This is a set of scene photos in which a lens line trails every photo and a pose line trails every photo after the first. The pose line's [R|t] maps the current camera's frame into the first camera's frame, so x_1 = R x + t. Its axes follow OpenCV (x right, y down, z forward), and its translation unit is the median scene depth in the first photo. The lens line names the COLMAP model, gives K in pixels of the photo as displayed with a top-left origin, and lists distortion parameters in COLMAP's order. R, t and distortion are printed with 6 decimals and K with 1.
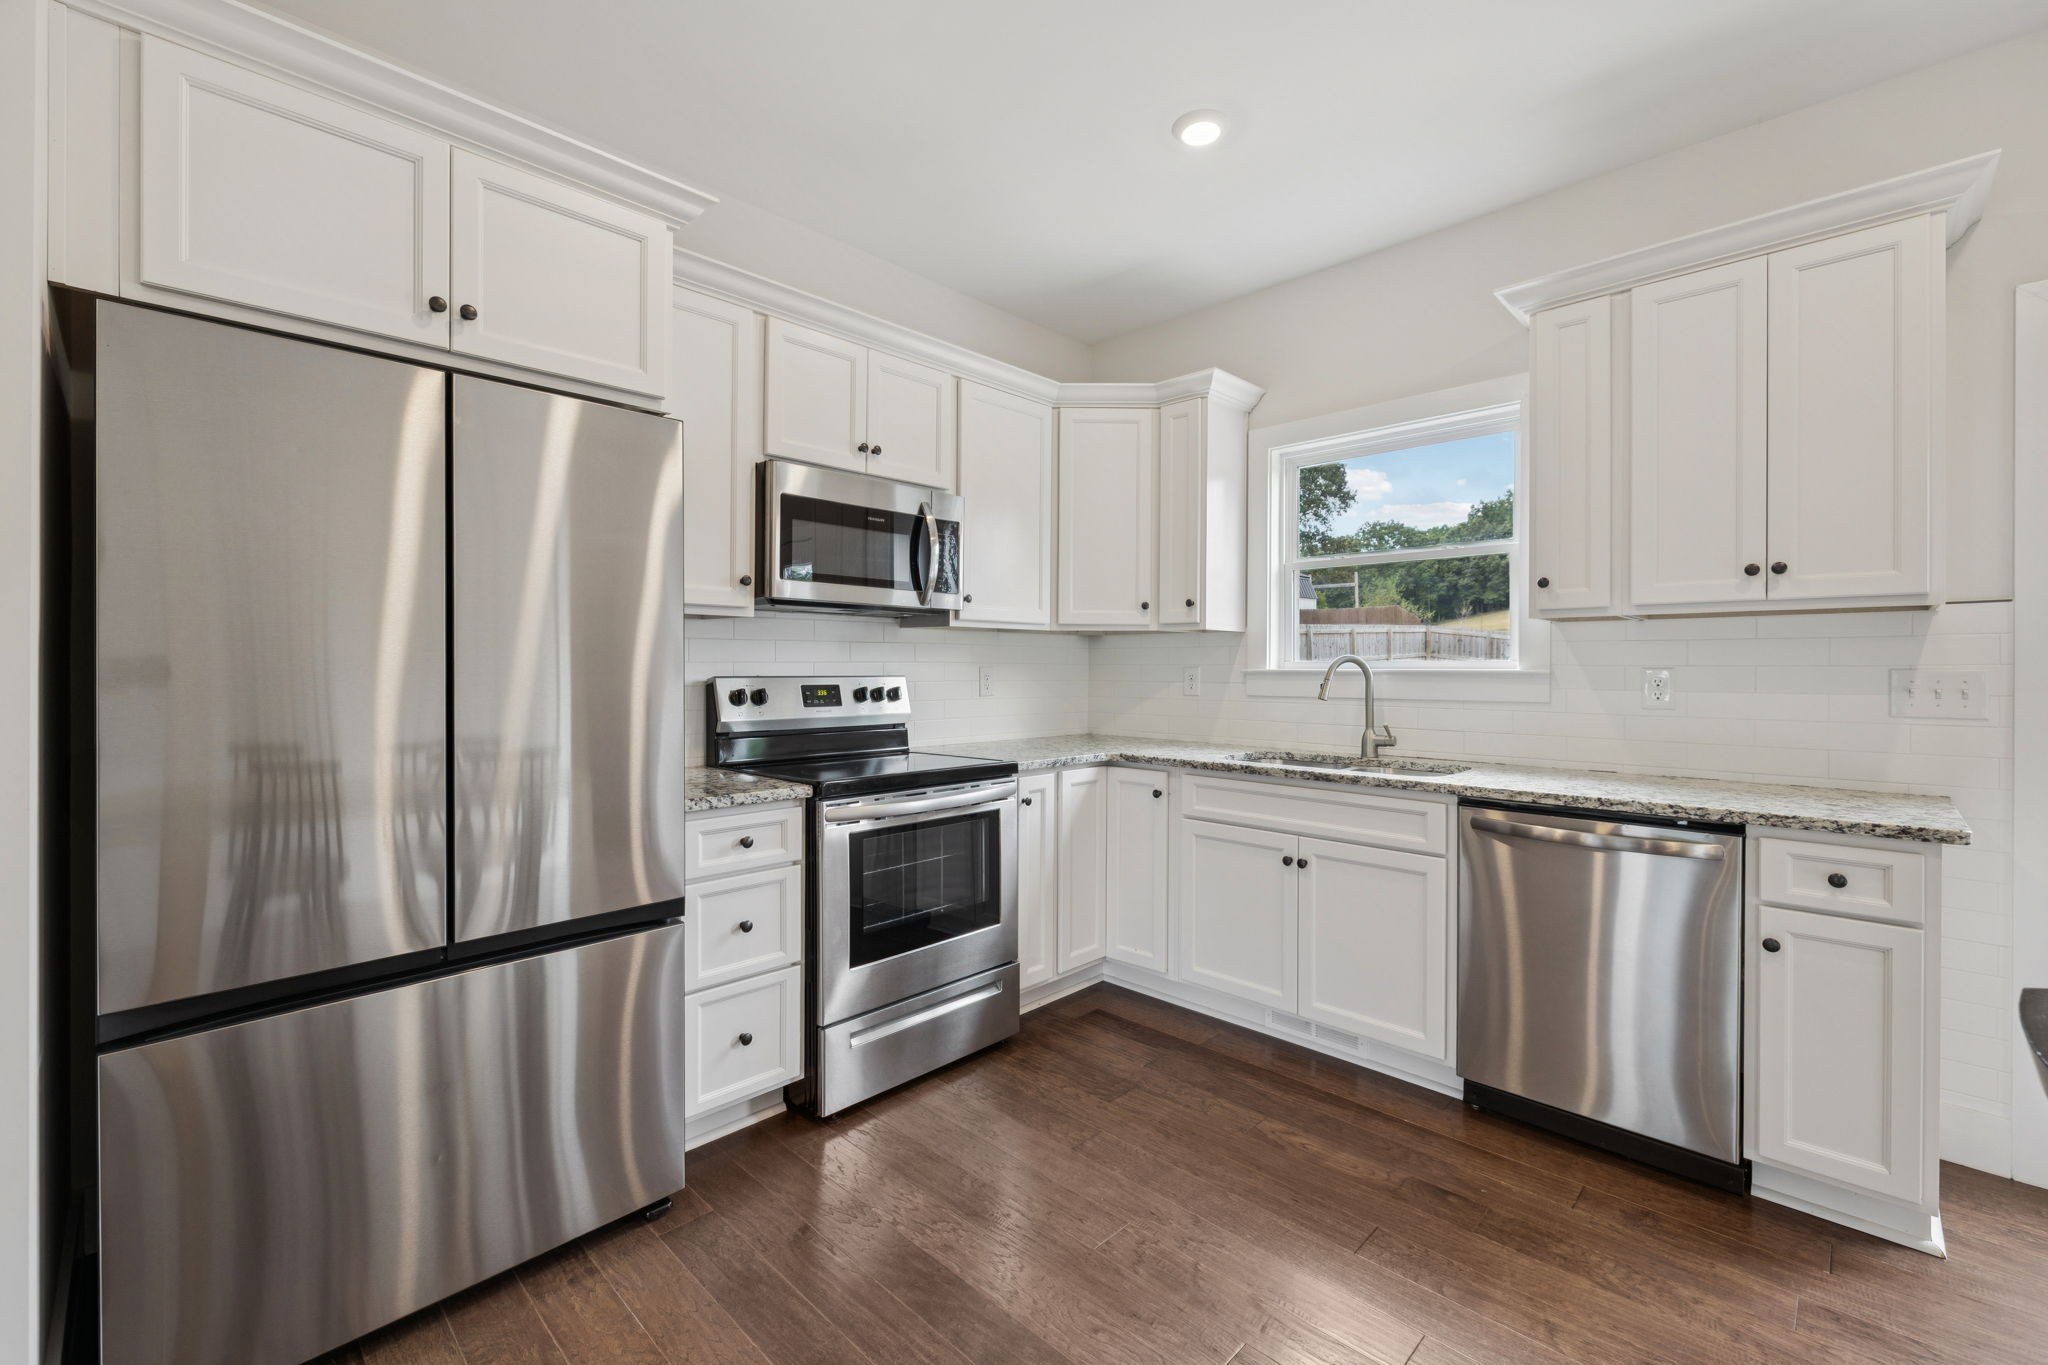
lens RADIAL K [[863.0, 0, 1020.7], [0, 863.0, 667.6], [0, 0, 1]] dist [0.005189, -0.000048]
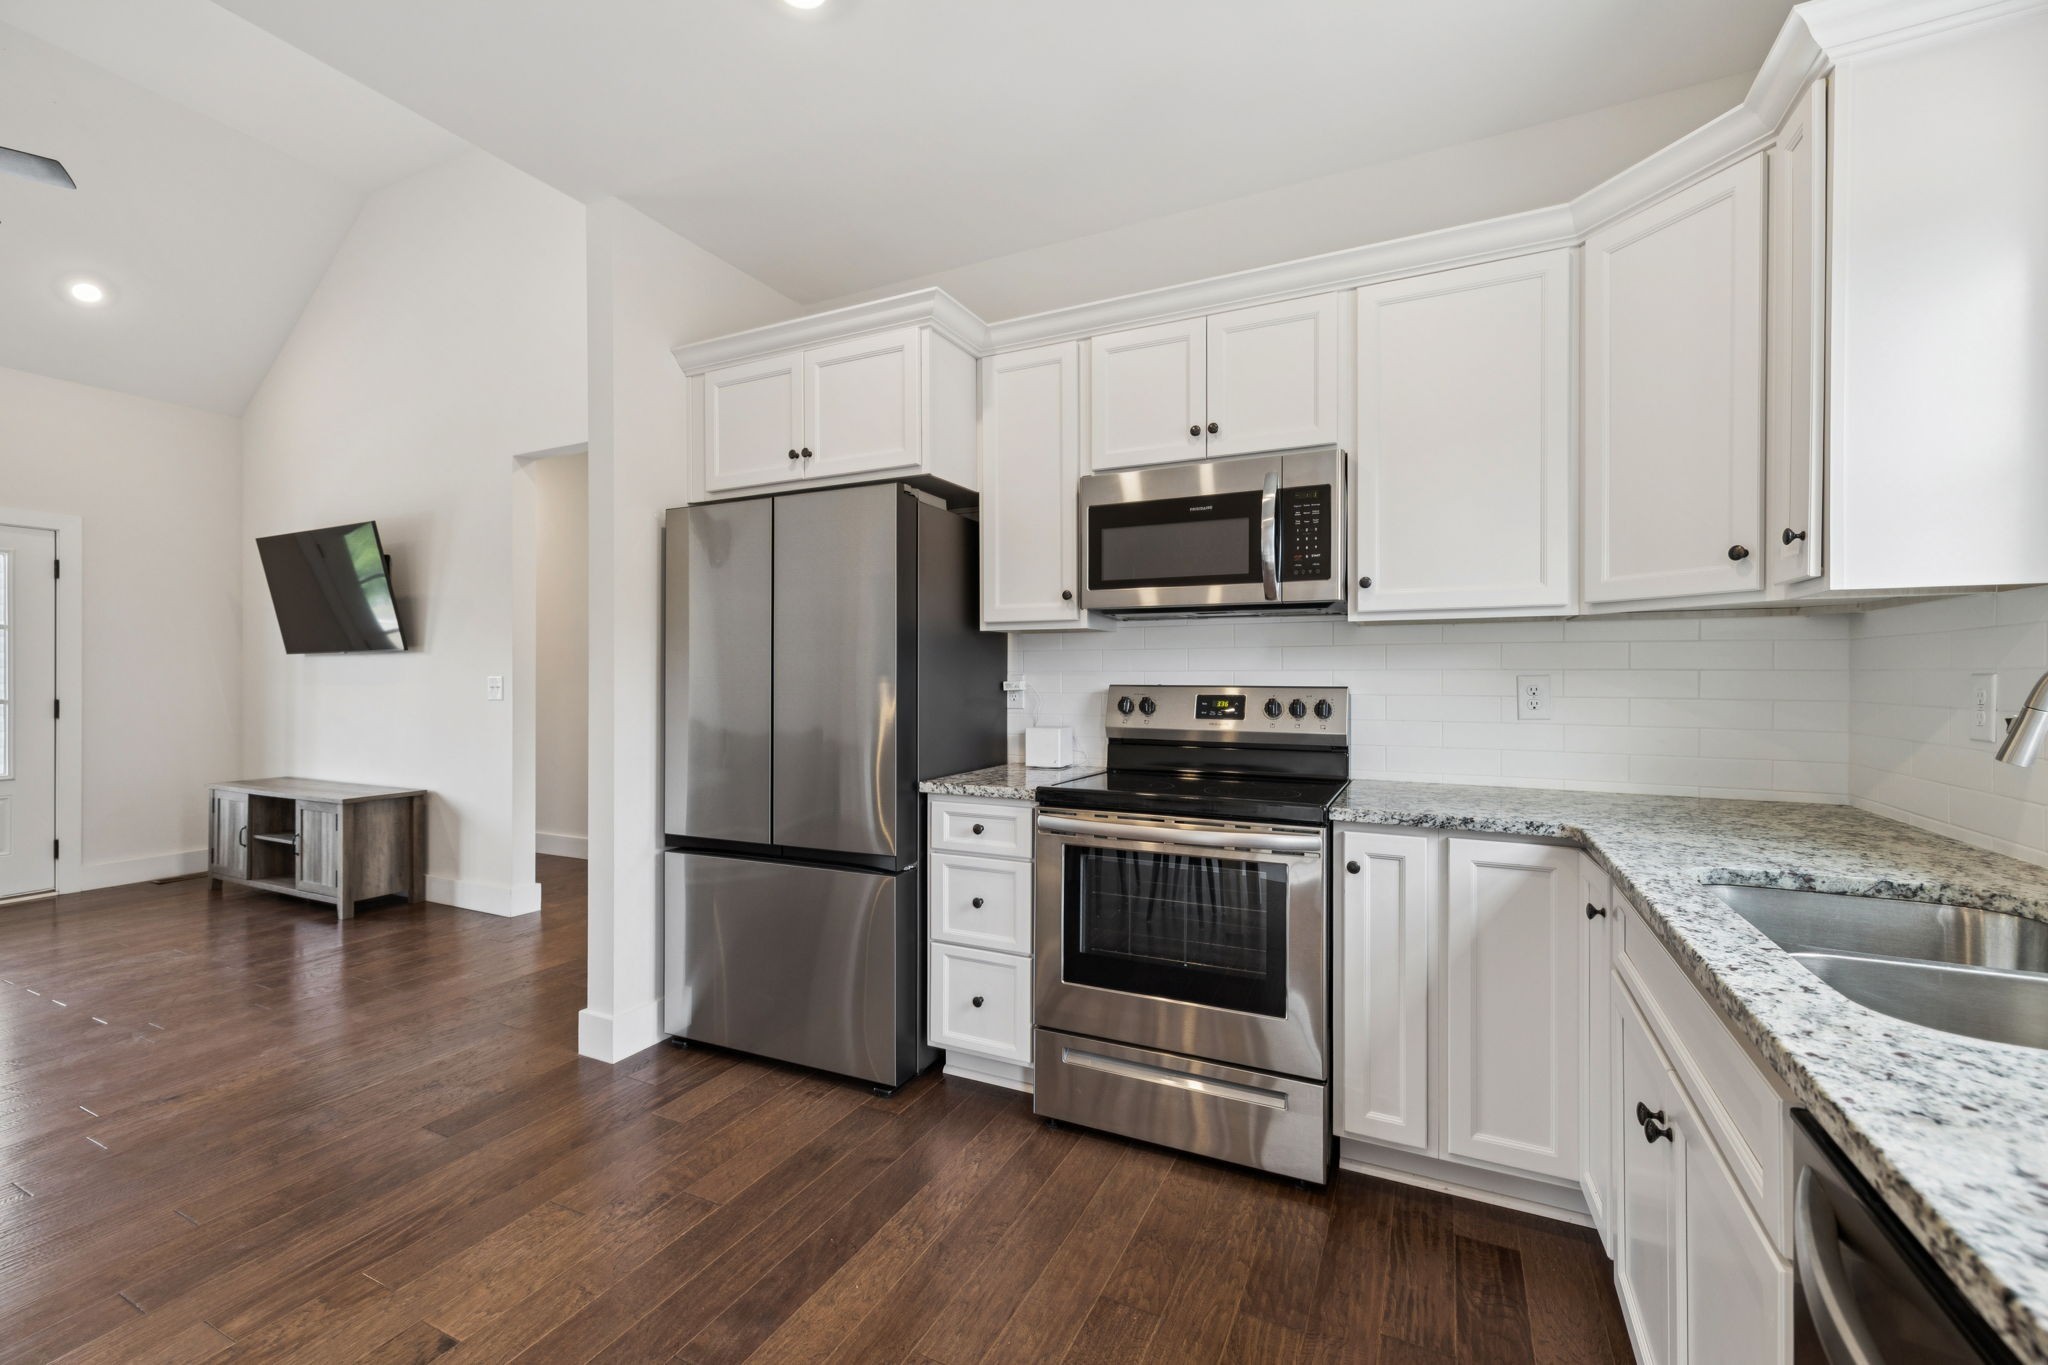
lens RADIAL K [[863.0, 0, 1014.4], [0, 863.0, 677.1], [0, 0, 1]] dist [0.005189, -0.000048]
pose [[0.306749, -0.002017, -0.951788, 0.608421], [-0.000050, 0.999998, -0.002135, 0.002953], [0.951790, 0.000702, 0.306749, 0.541662]]
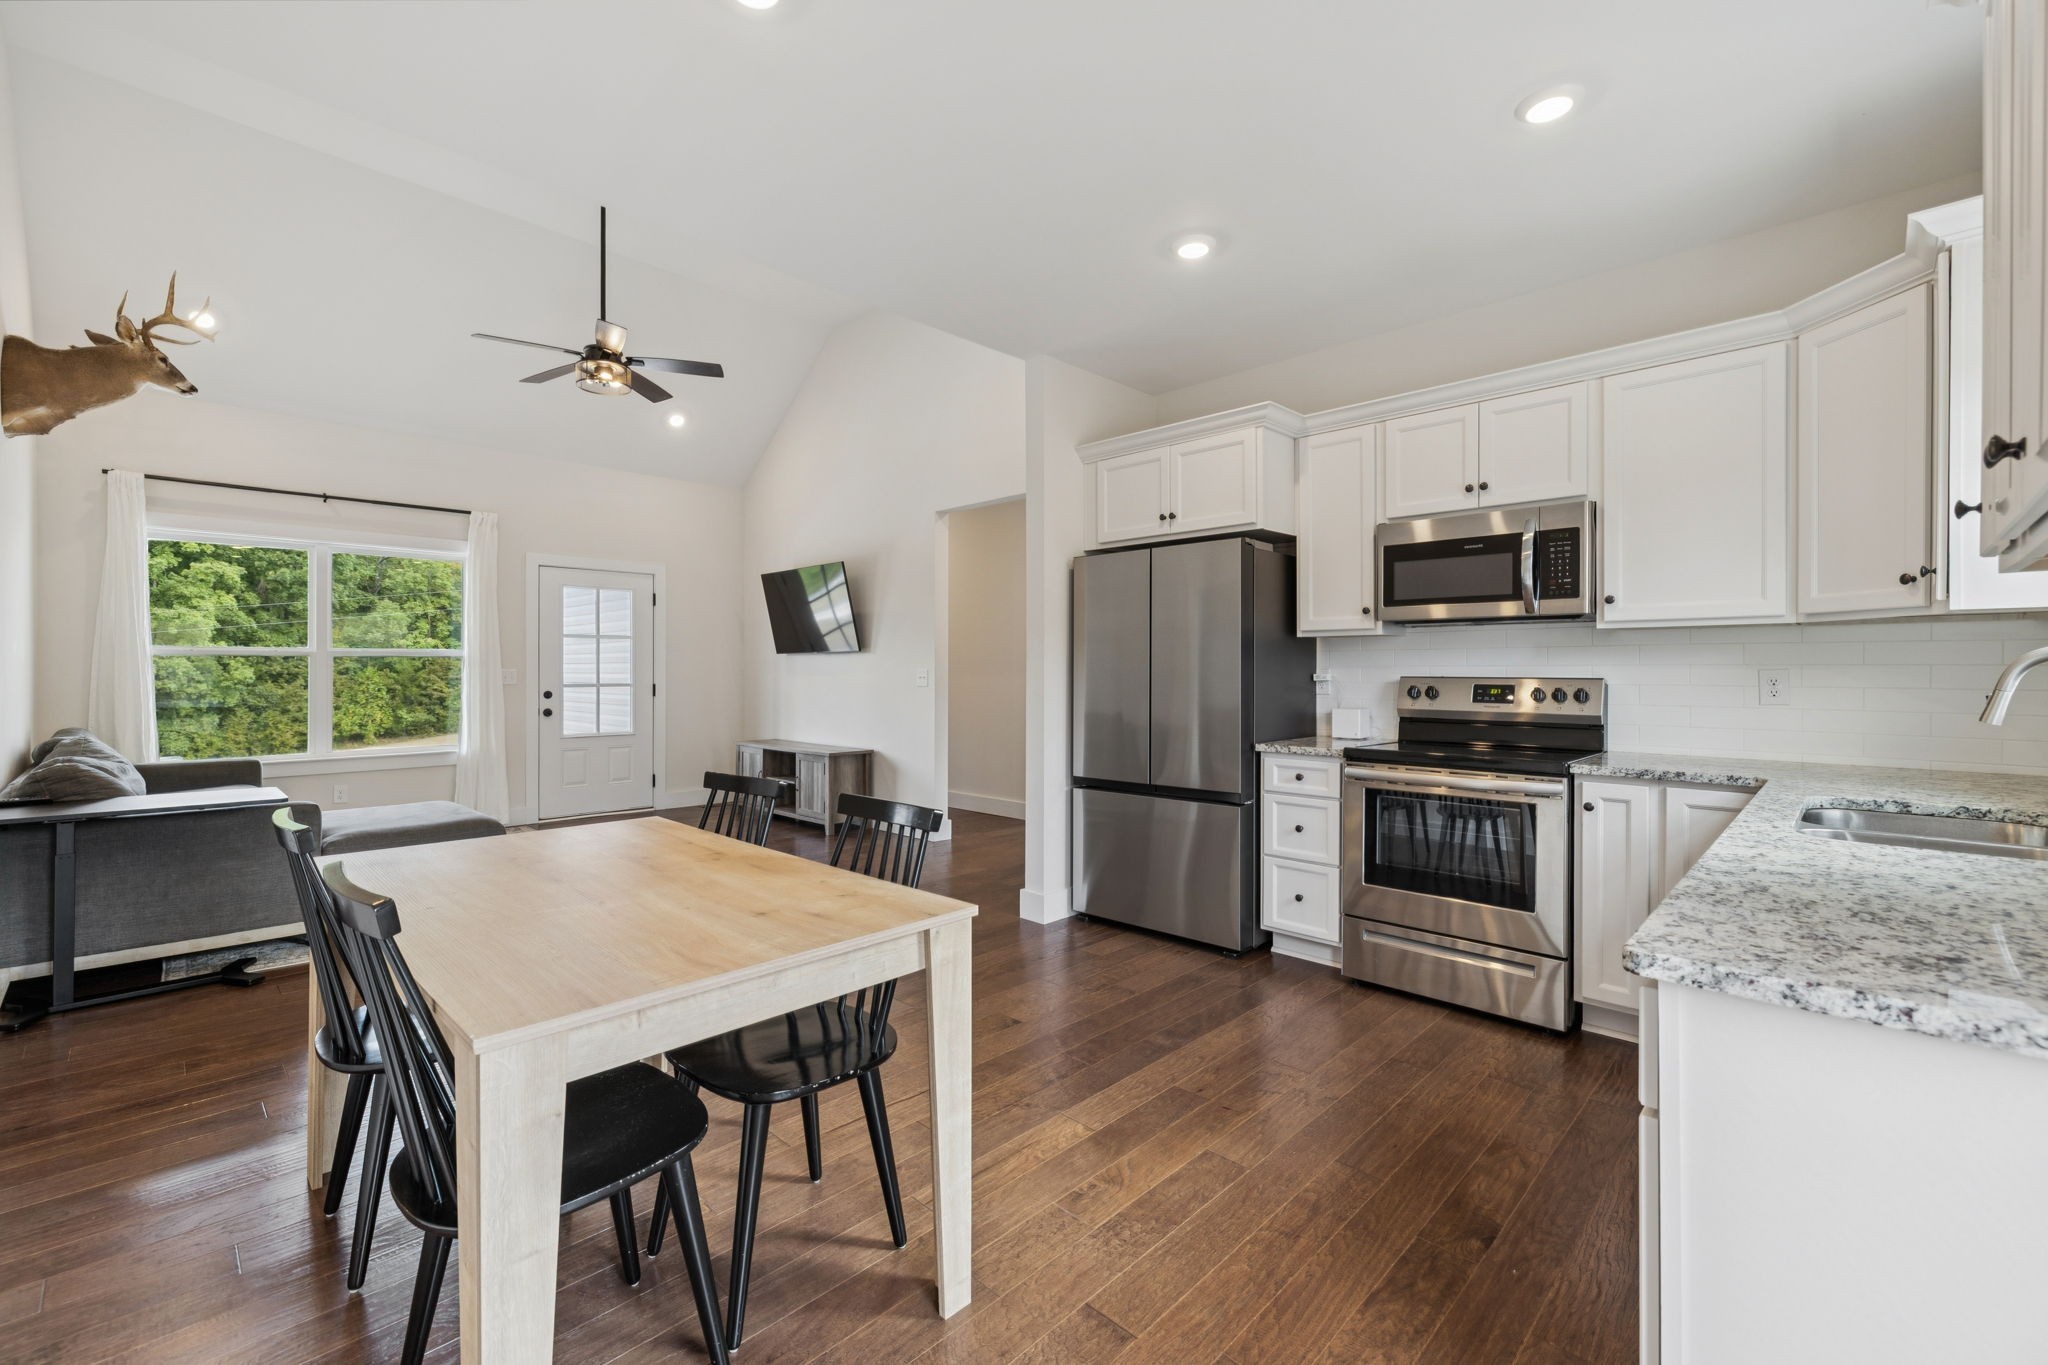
lens RADIAL K [[863.0, 0, 1010.6], [0, 863.0, 670.4], [0, 0, 1]] dist [0.005189, -0.000048]
pose [[-0.006041, -0.002037, -0.999980, 1.024914], [-0.002114, 0.999996, -0.002024, 0.004364], [0.999980, 0.002102, -0.006045, 0.361282]]
